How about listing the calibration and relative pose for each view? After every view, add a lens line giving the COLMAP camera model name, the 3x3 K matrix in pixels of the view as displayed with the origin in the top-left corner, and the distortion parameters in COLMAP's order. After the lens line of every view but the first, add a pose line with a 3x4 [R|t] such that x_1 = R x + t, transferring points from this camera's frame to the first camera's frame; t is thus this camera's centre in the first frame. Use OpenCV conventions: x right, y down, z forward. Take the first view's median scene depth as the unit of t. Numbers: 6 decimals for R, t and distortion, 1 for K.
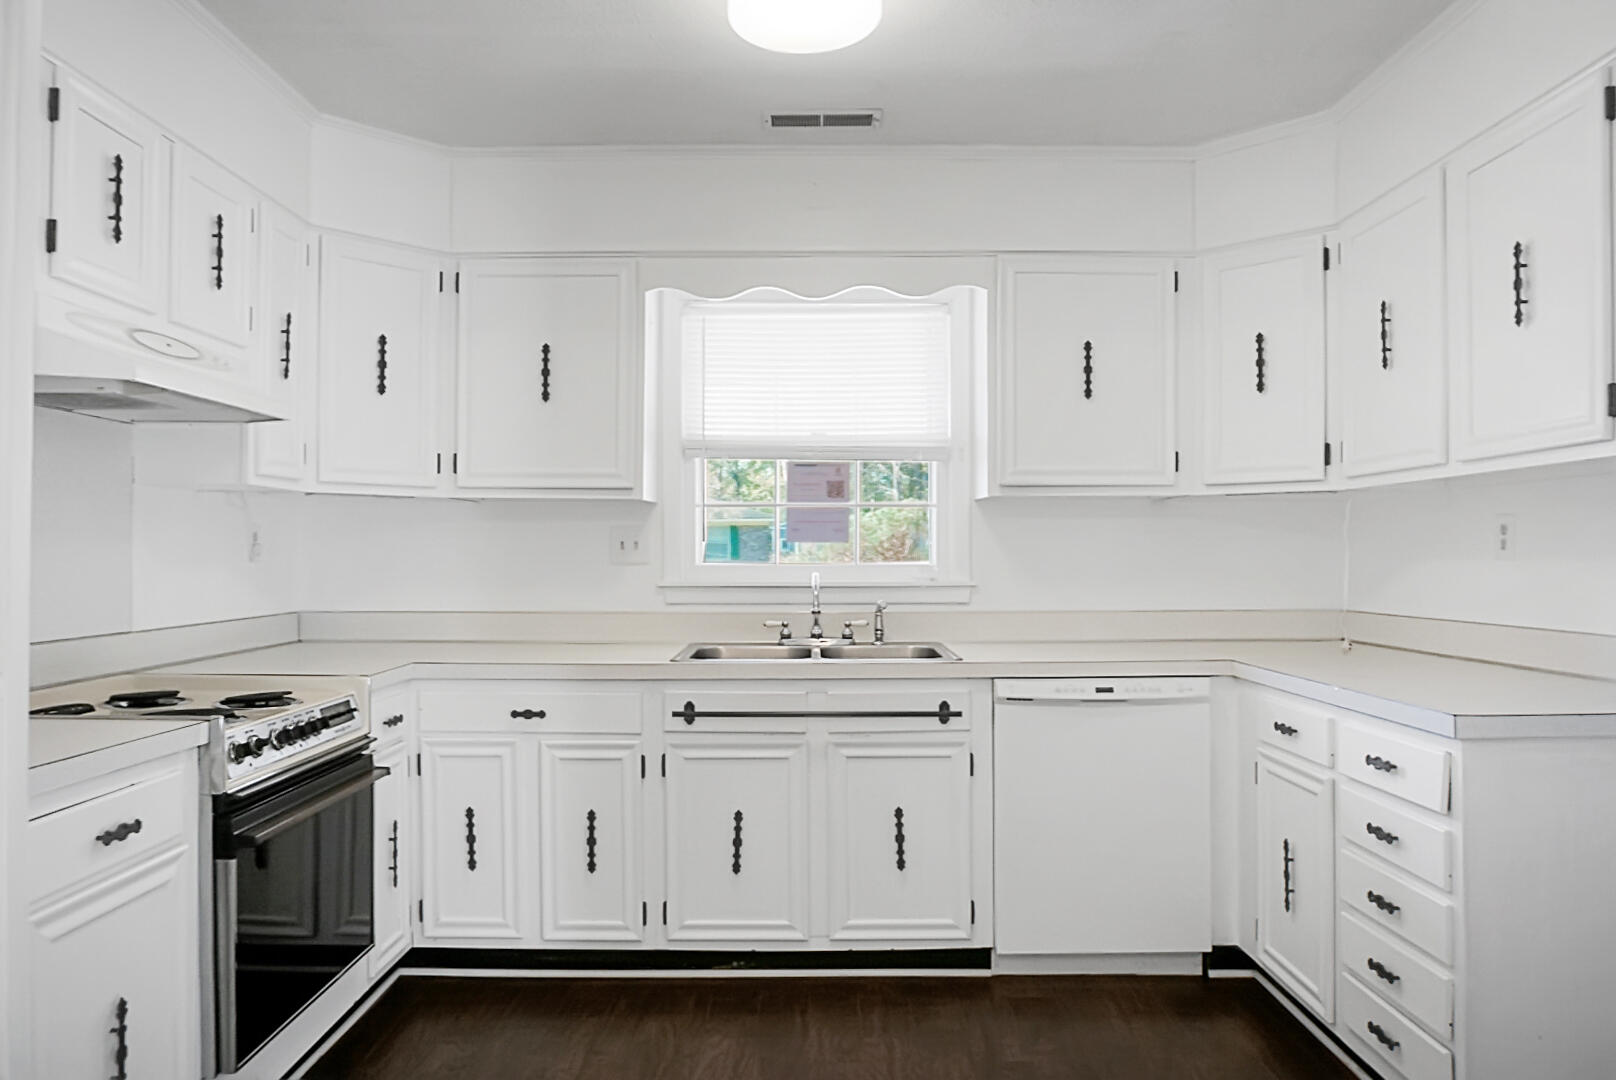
lens RADIAL K [[1090.2, 0, 803.3], [0, 1090.2, 546.5], [0, 0, 1]] dist [-0.045058, 0.023057]
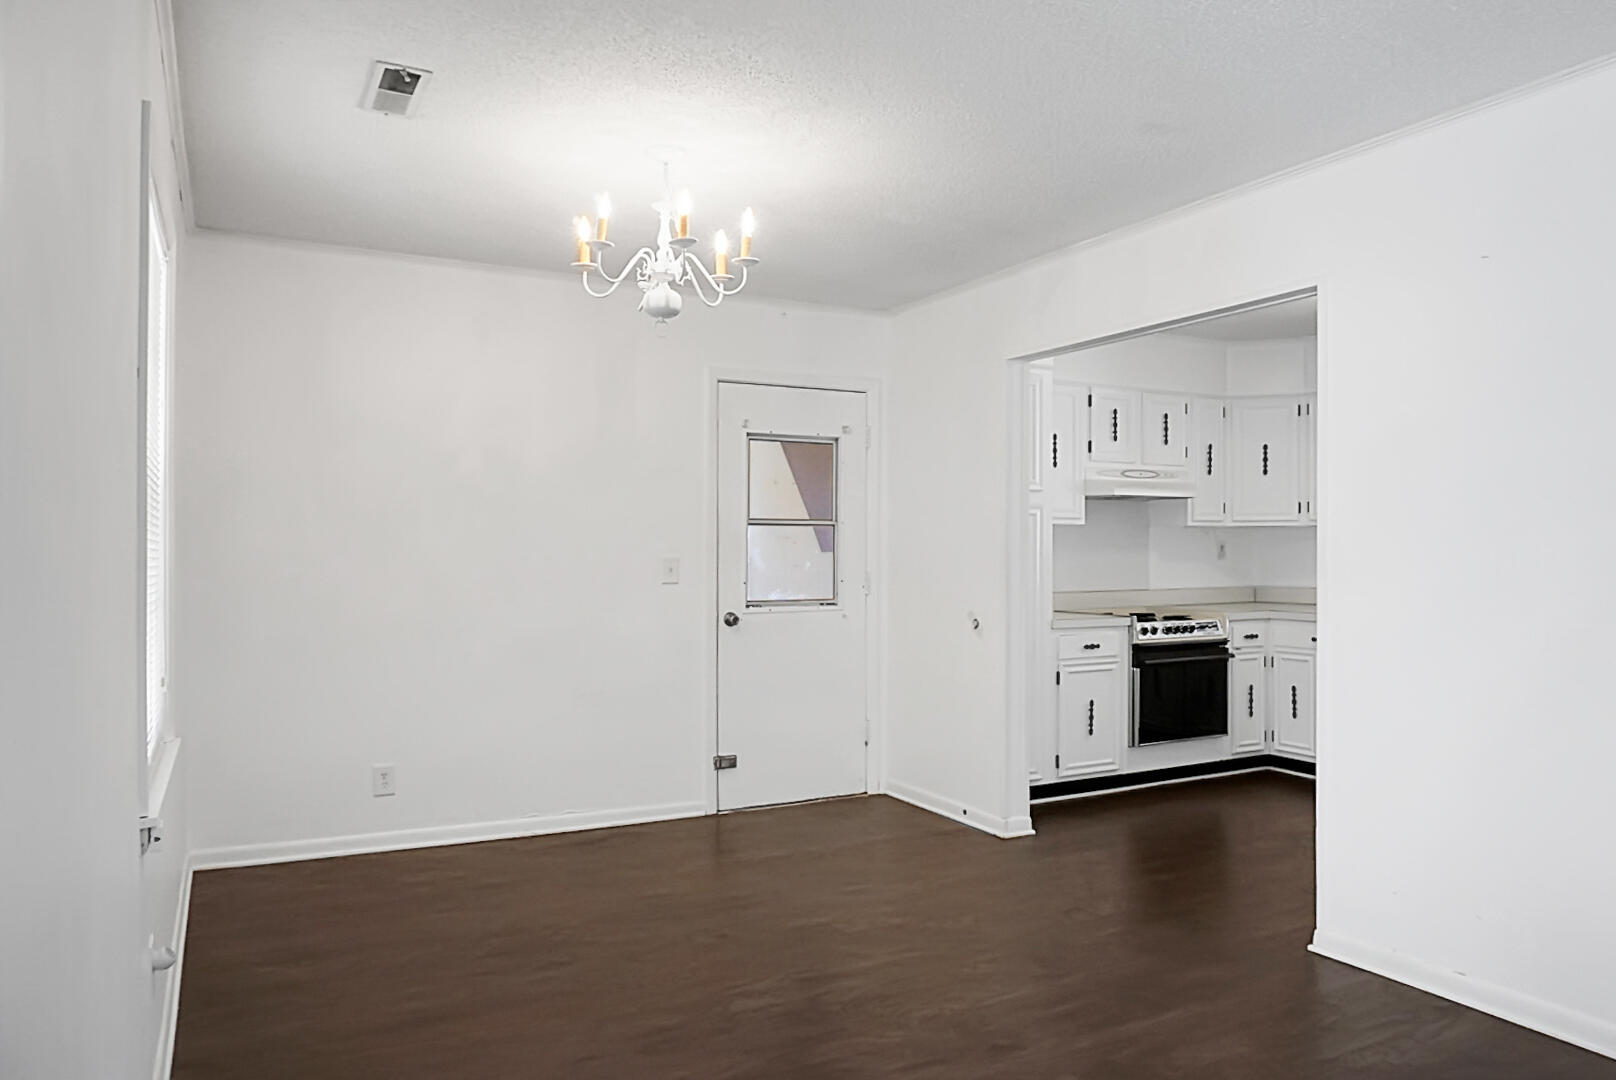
lens RADIAL K [[1090.2, 0, 802.8], [0, 1090.2, 549.5], [0, 0, 1]] dist [-0.045058, 0.023057]
pose [[0.466534, -0.002584, -0.884499, 0.982855], [0.009131, 0.999957, 0.001895, -0.016883], [0.884456, -0.008960, 0.466538, -0.677959]]
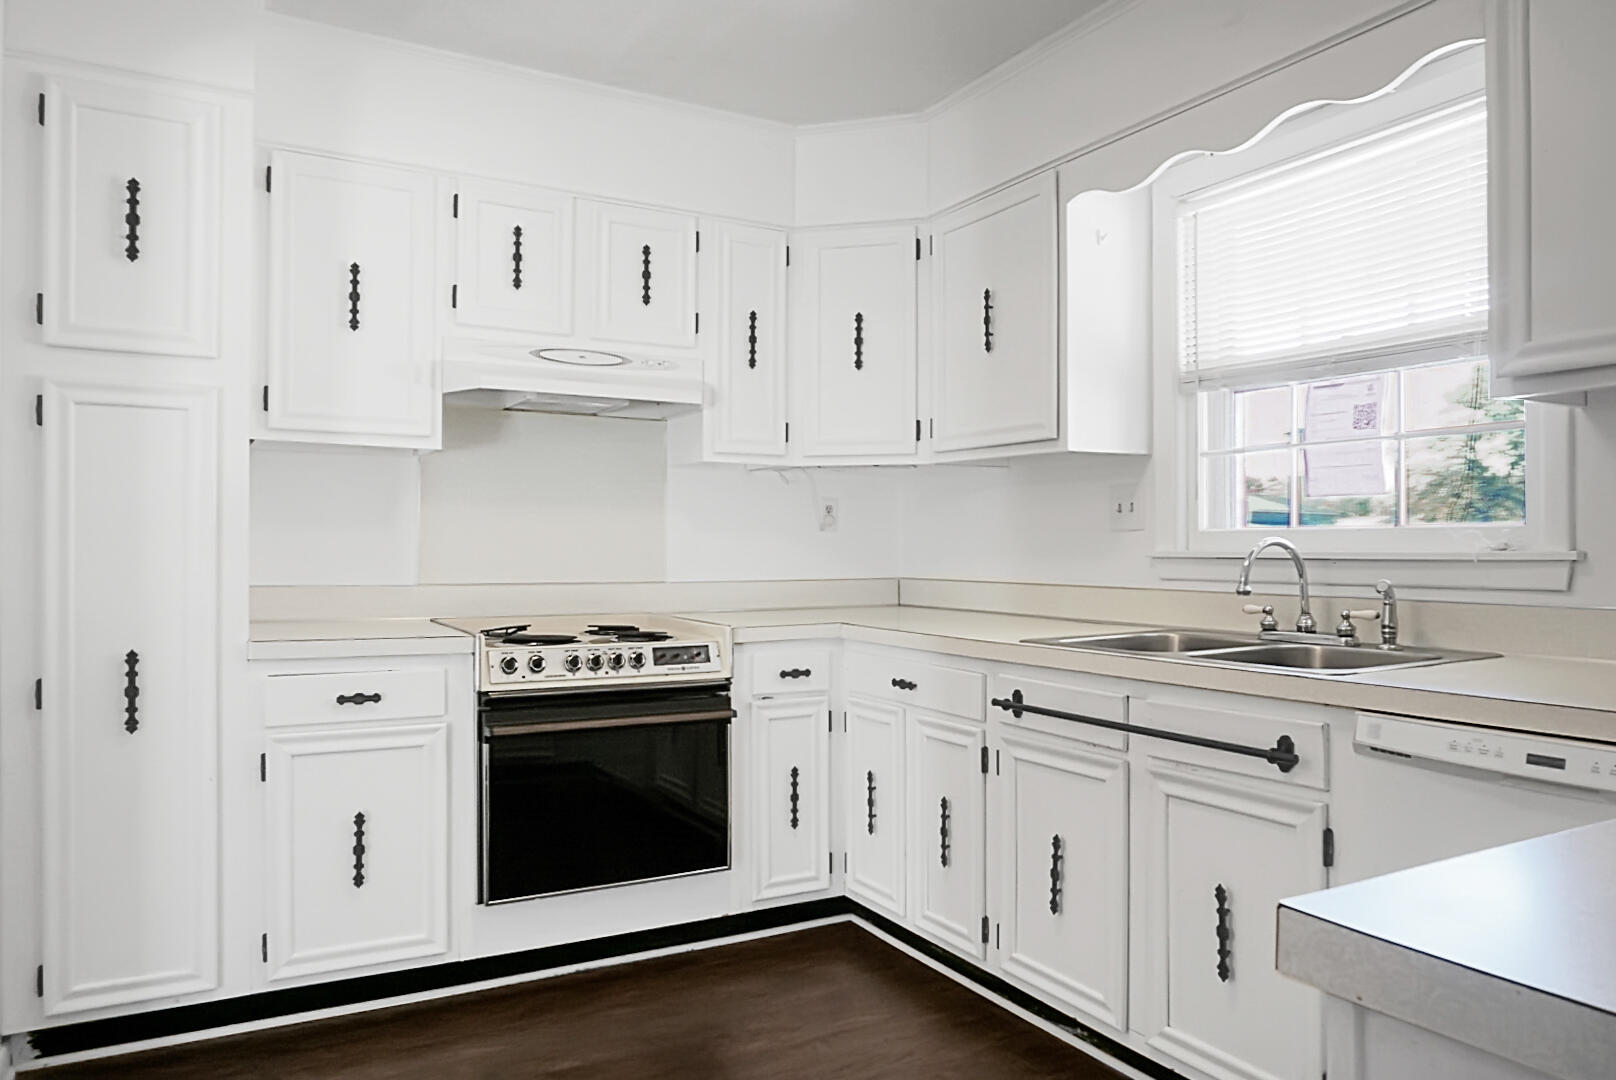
lens RADIAL K [[1090.2, 0, 800.0], [0, 1090.2, 540.5], [0, 0, 1]] dist [-0.045058, 0.023057]
pose [[0.485006, -0.004017, -0.874502, 0.526658], [0.002675, 0.999992, -0.003109, 0.030567], [0.874507, -0.000831, 0.485012, 0.446661]]
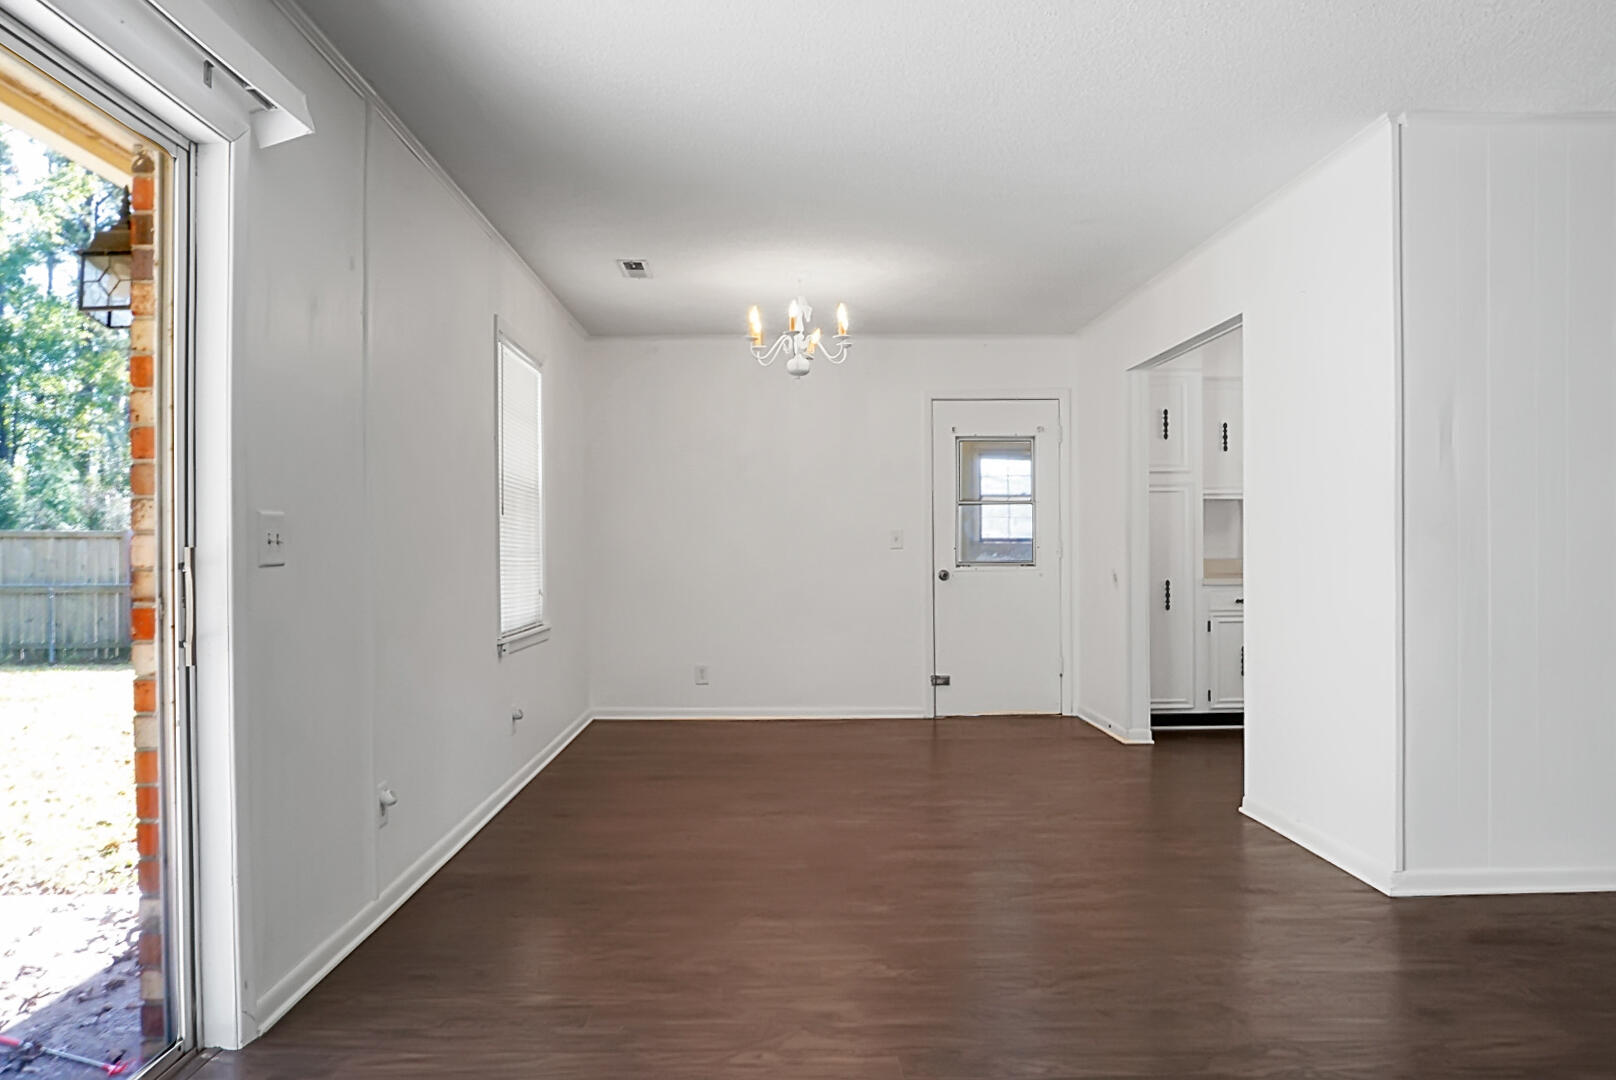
lens RADIAL K [[1090.2, 0, 804.7], [0, 1090.2, 548.2], [0, 0, 1]] dist [-0.045058, 0.023057]
pose [[0.018666, 0.001944, -0.999824, 1.710725], [0.018370, 0.999829, 0.002287, 0.025648], [0.999657, -0.018410, 0.018627, -0.326969]]
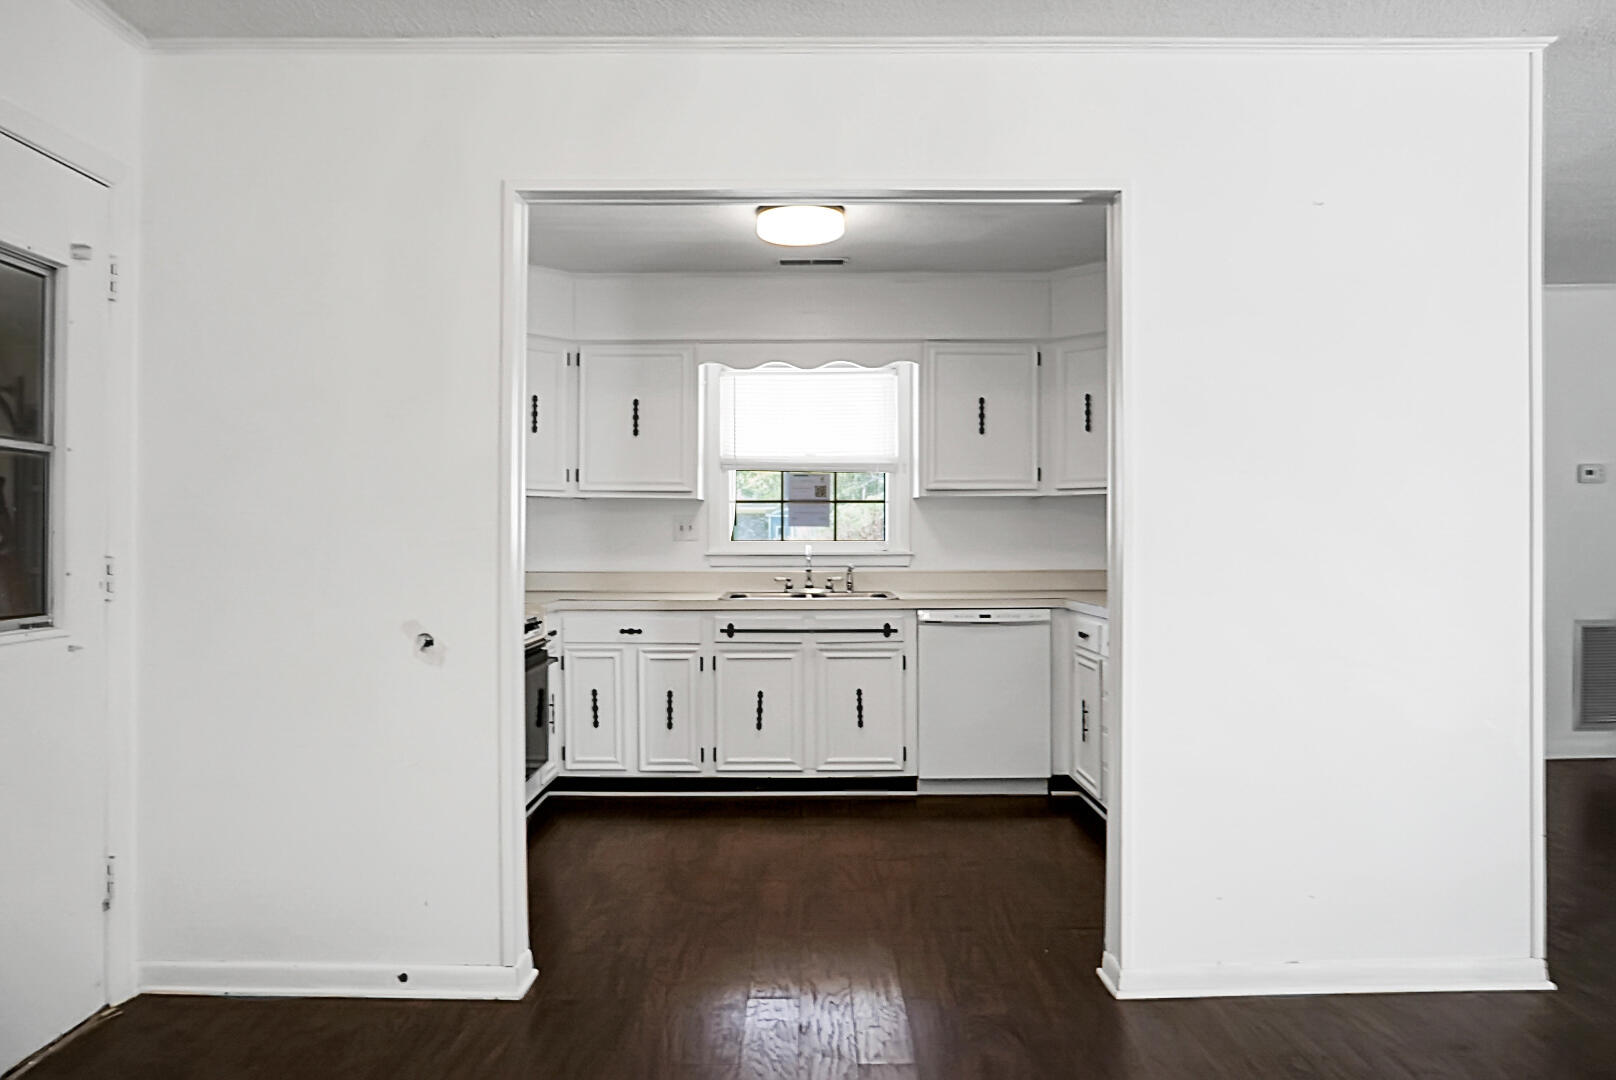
lens RADIAL K [[1090.2, 0, 808.4], [0, 1090.2, 541.8], [0, 0, 1]] dist [-0.045058, 0.023057]
pose [[0.999970, 0.000432, 0.007682, -0.000273], [-0.000486, 0.999975, 0.007072, 0.008557], [-0.007679, -0.007076, 0.999945, -0.614422]]
